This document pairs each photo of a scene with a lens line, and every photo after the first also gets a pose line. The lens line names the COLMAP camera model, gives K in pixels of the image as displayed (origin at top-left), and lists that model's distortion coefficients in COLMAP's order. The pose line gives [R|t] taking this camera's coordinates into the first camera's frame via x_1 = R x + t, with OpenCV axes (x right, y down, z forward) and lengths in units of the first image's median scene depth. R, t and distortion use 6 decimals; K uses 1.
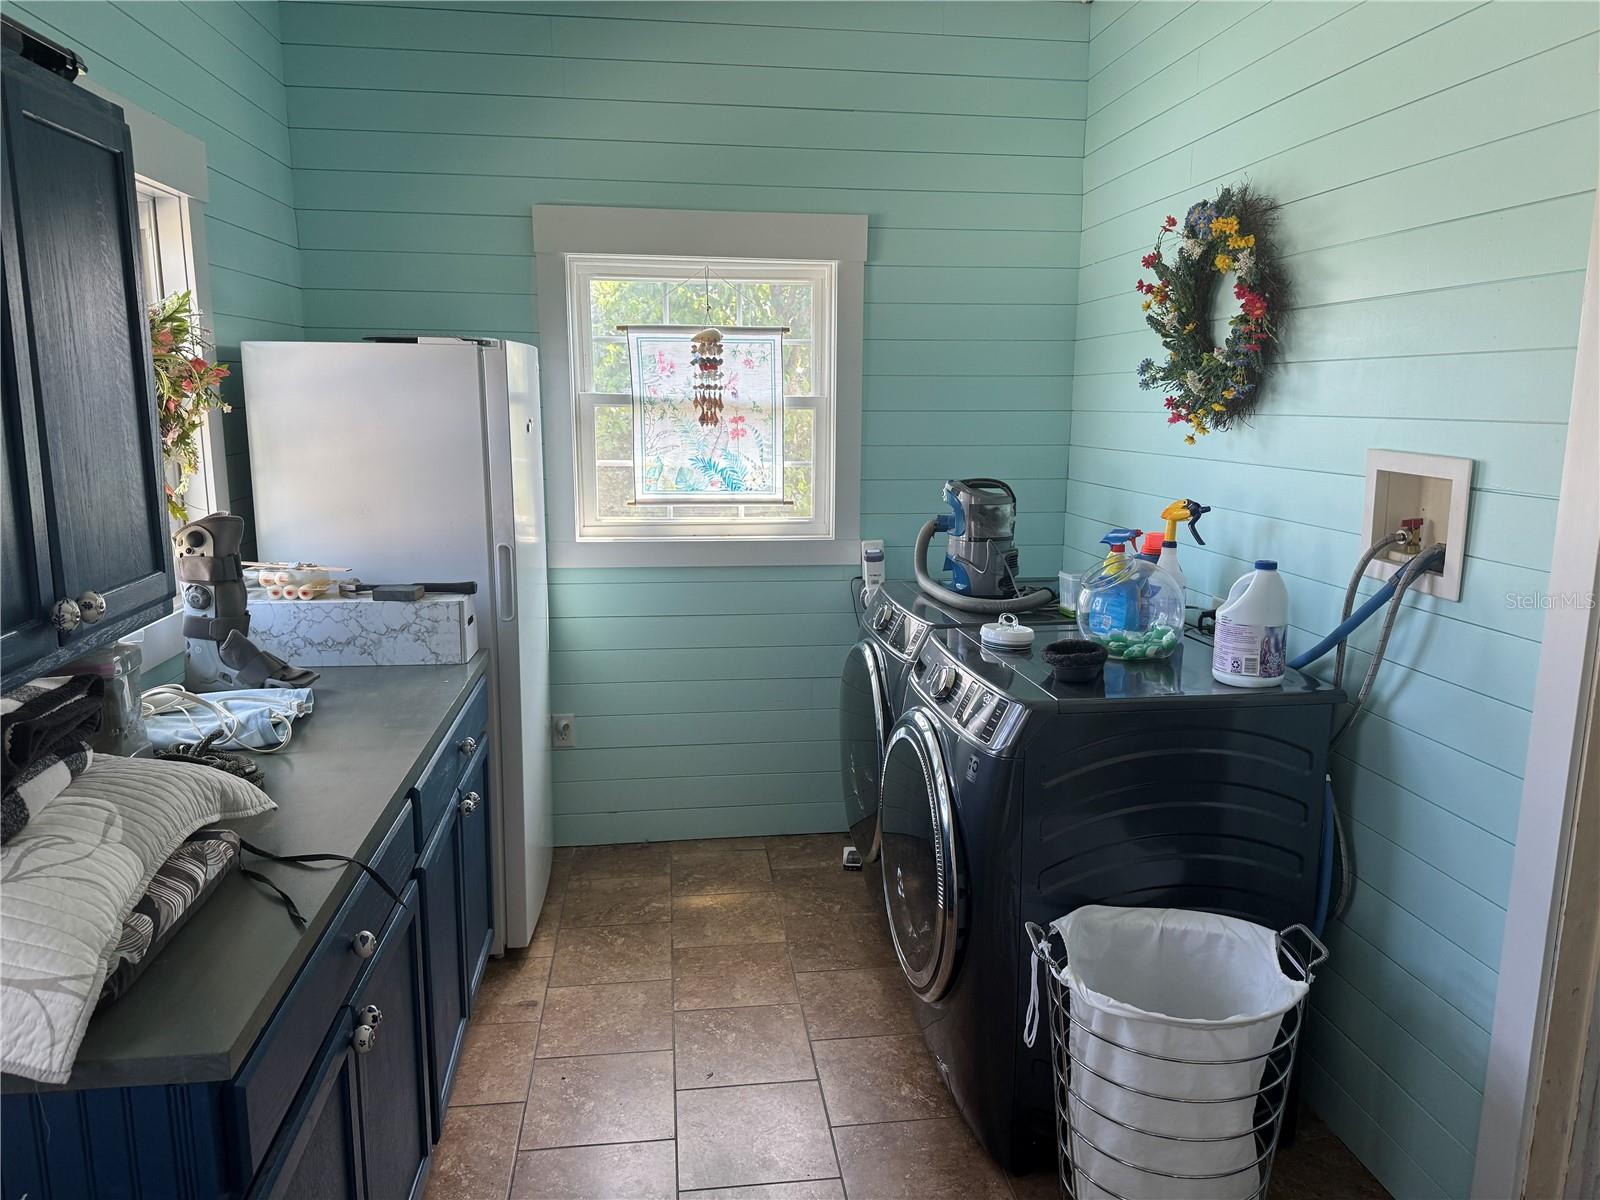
lens RADIAL K [[1134.2, 0, 776.3], [0, 1134.2, 593.6], [0, 0, 1]] dist [0.066218, -0.075656]
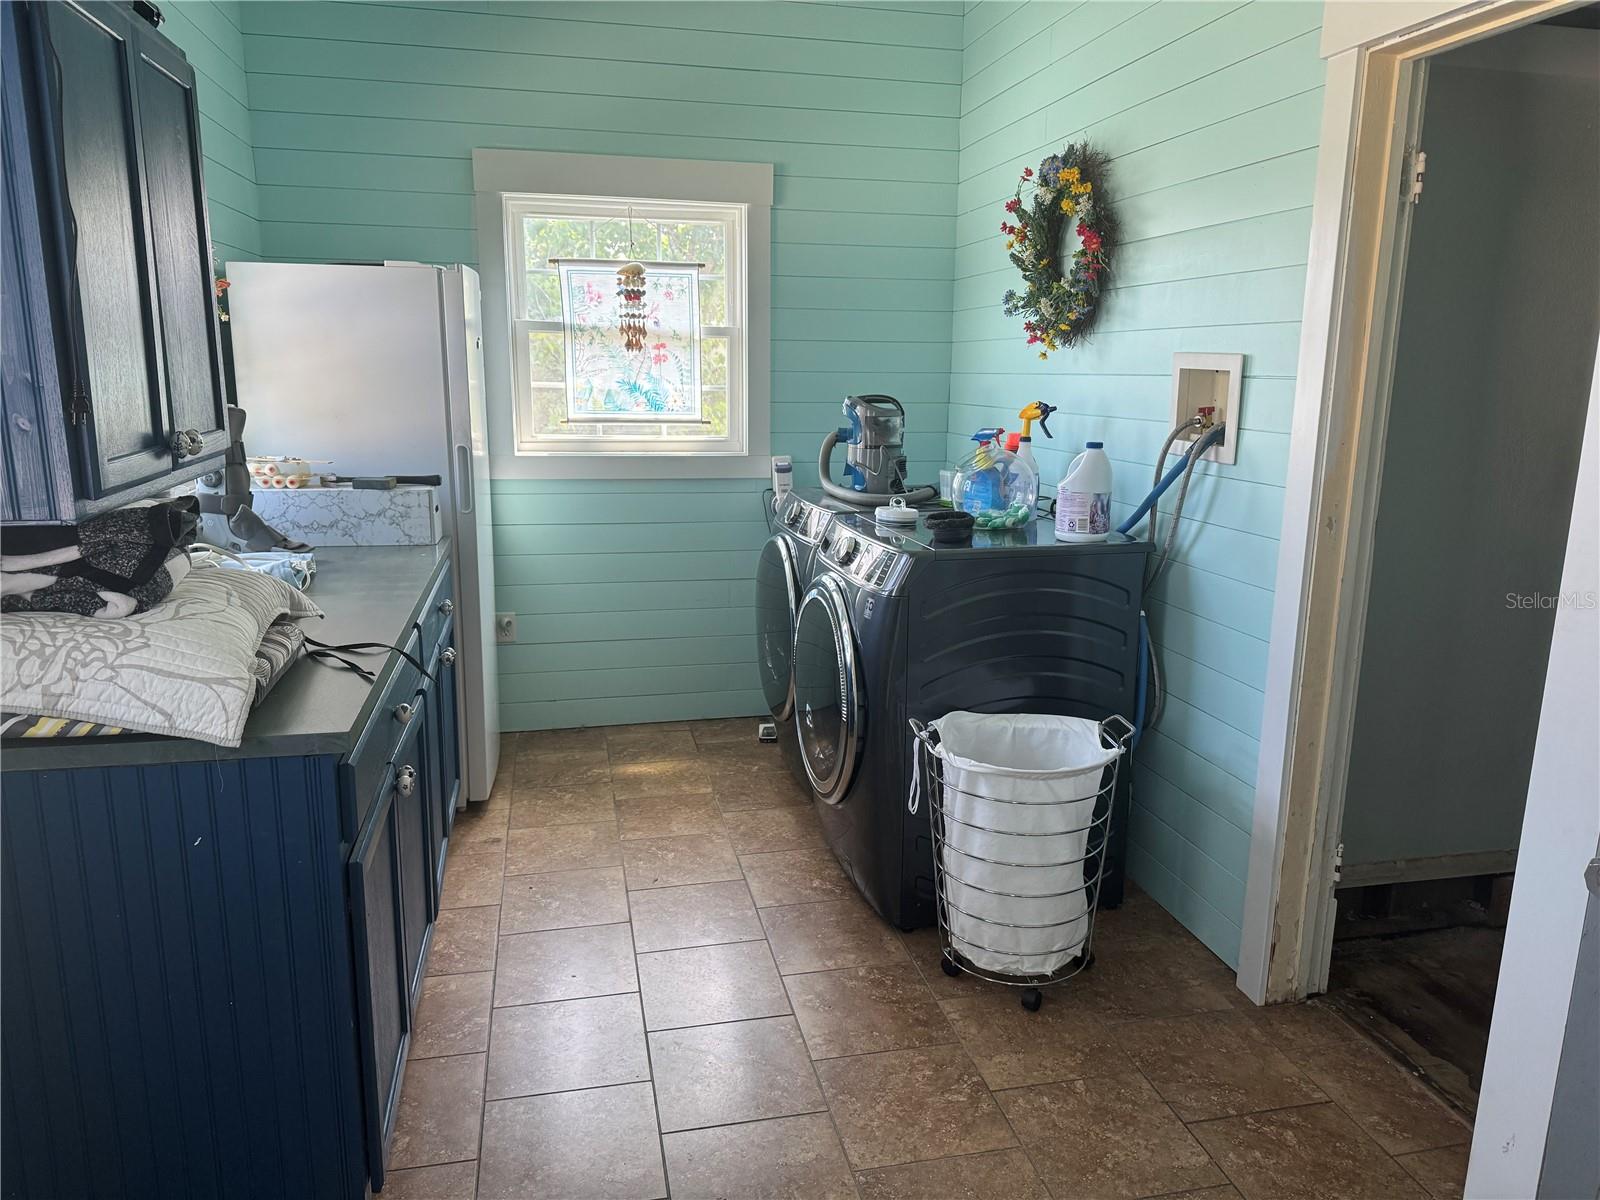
lens RADIAL K [[1134.2, 0, 783.5], [0, 1134.2, 587.2], [0, 0, 1]] dist [0.066218, -0.075656]
pose [[0.995486, -0.014779, 0.093747, -0.031212], [0.012335, 0.999570, 0.026596, 0.081649], [-0.094100, -0.025320, 0.995241, -0.194962]]
